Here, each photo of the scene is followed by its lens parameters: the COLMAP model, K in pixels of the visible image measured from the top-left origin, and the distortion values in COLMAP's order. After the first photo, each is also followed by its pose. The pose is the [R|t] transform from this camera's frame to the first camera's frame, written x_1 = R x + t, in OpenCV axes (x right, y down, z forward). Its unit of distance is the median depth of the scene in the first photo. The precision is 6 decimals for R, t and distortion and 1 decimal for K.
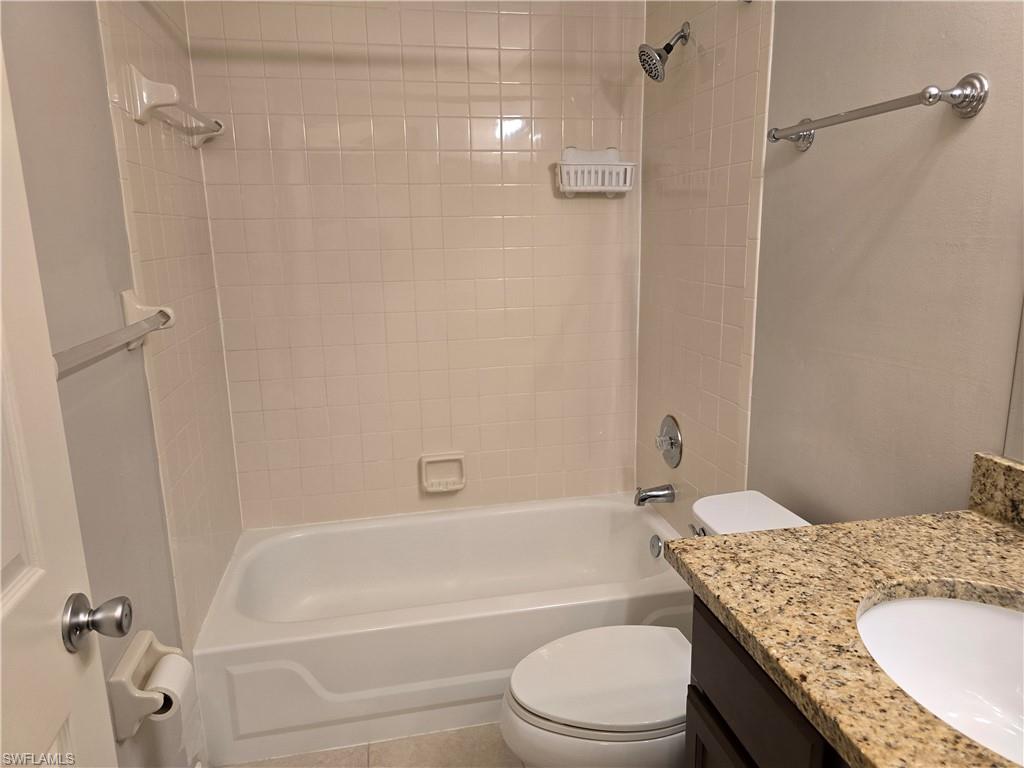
lens RADIAL K [[688.2, 0, 513.1], [0, 688.2, 383.3], [0, 0, 1]] dist [0.053237, -0.052472]
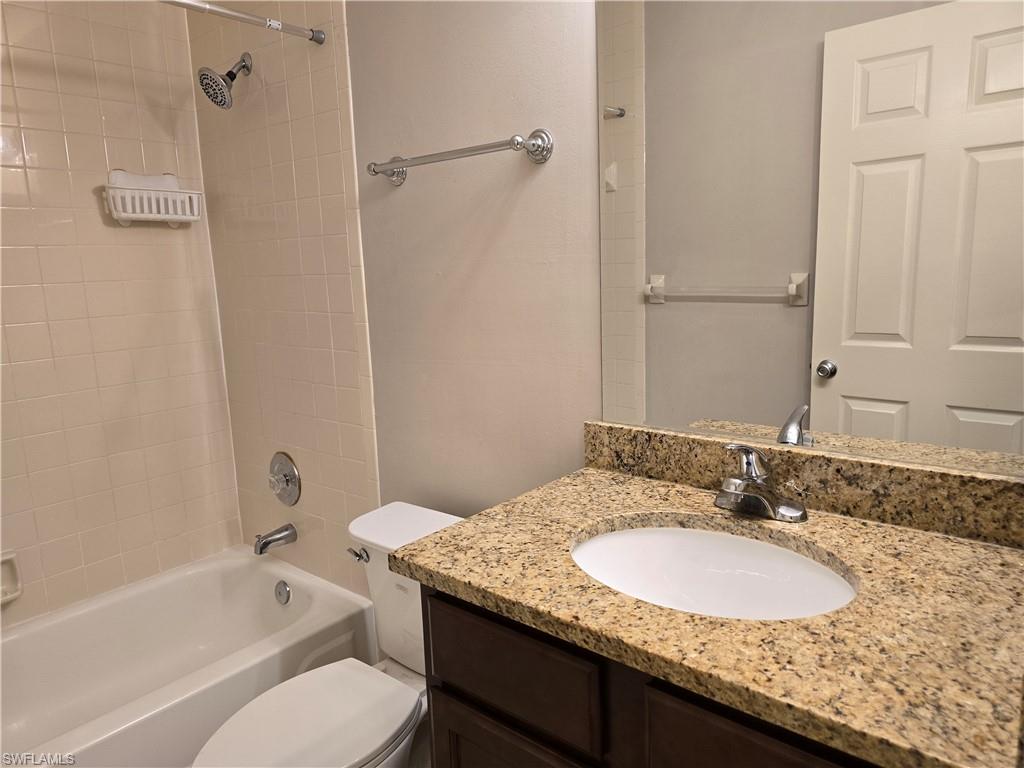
lens RADIAL K [[688.2, 0, 508.5], [0, 688.2, 379.8], [0, 0, 1]] dist [0.053237, -0.052472]
pose [[0.781523, -0.111324, 0.613864, -0.215984], [0.152782, 0.988141, -0.015312, 0.021484], [-0.604879, 0.105754, 0.789264, 0.077932]]
